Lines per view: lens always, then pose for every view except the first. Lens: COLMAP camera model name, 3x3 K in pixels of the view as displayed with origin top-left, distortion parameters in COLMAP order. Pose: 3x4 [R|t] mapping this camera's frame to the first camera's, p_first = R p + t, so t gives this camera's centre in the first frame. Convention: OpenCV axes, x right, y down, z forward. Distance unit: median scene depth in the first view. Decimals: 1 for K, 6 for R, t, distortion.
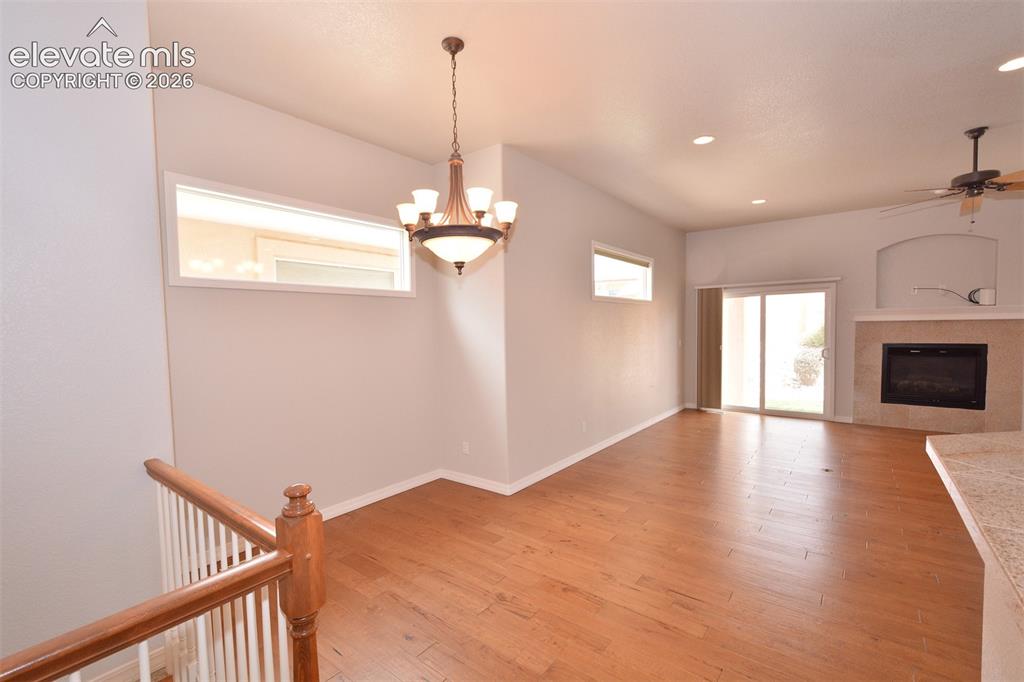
lens RADIAL K [[446.8, 0, 510.3], [0, 446.8, 349.2], [0, 0, 1]] dist [-0.001605, -0.000332]
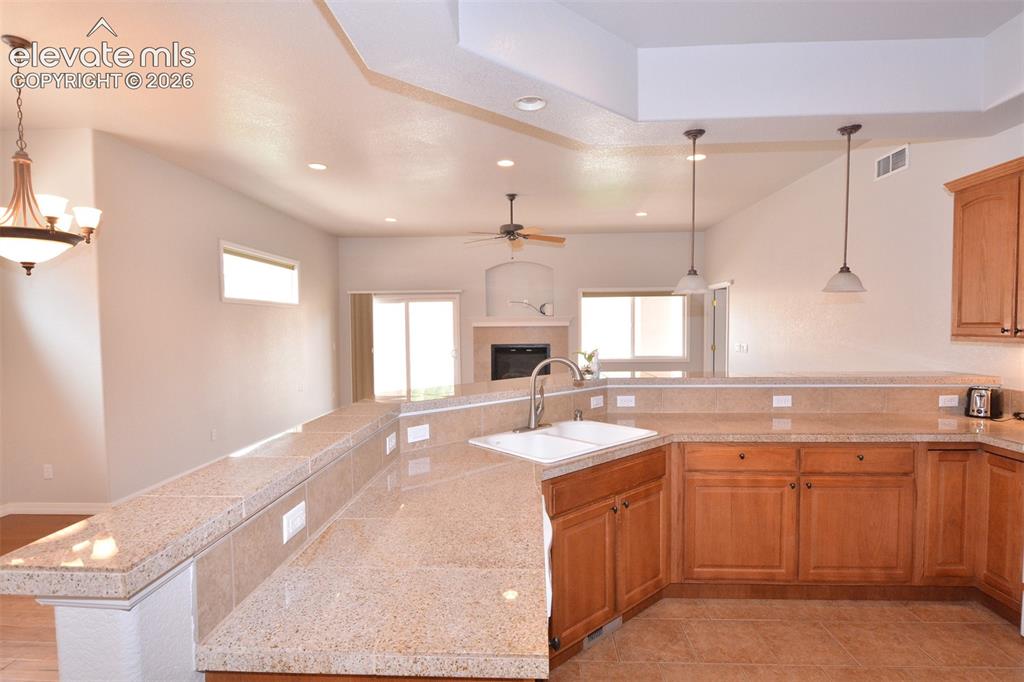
lens RADIAL K [[514.2, 0, 508.8], [0, 514.2, 350.1], [0, 0, 1]] dist [-0.014940, -0.001347]
pose [[0.813877, -0.017330, 0.580779, 0.041913], [0.024300, 0.999696, -0.004222, 0.011622], [-0.580529, 0.017549, 0.814050, -0.222186]]
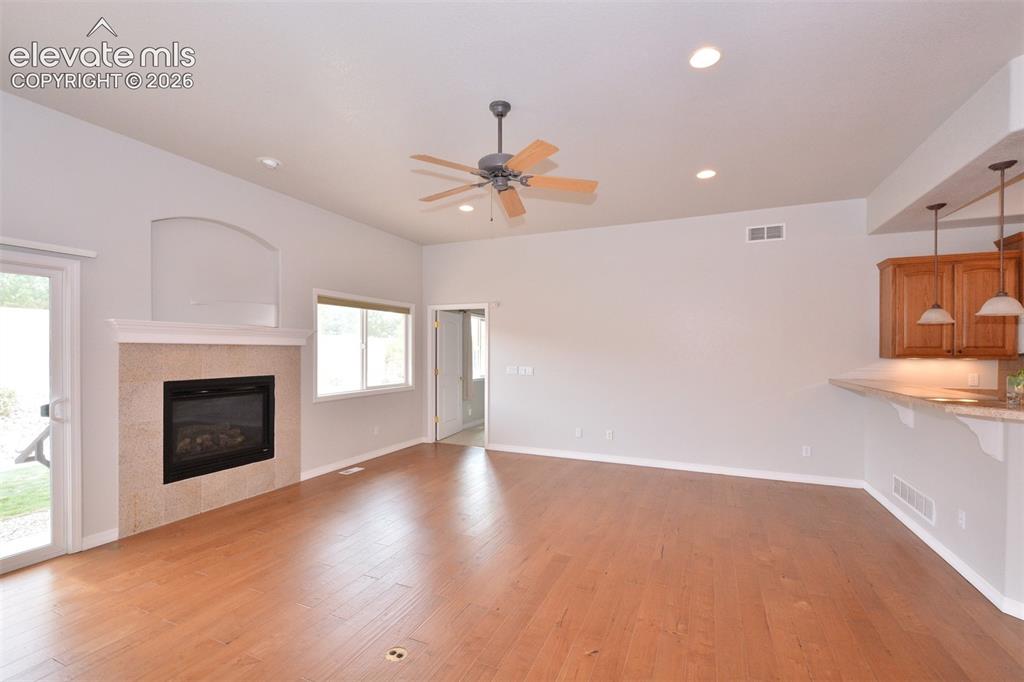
lens RADIAL K [[449.1, 0, 512.8], [0, 449.1, 355.1], [0, 0, 1]] dist [-0.003103, -0.000399]
pose [[-0.254287, 0.007023, 0.967103, 0.173198], [0.050140, 0.998725, 0.005931, -0.031448], [-0.965828, 0.049999, -0.254315, 0.788006]]
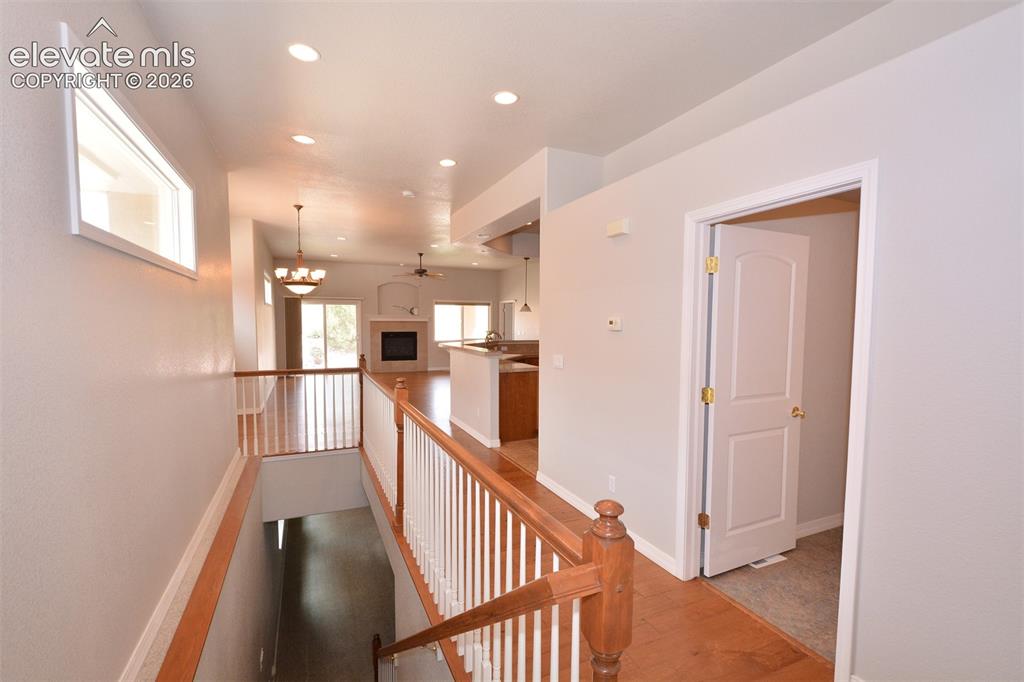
lens RADIAL K [[446.8, 0, 510.3], [0, 446.8, 349.2], [0, 0, 1]] dist [-0.001605, -0.000332]
pose [[0.457281, -0.036990, 0.888553, -0.794138], [0.031084, 0.999189, 0.025599, 0.035882], [-0.888779, 0.015914, 0.458060, -0.509319]]
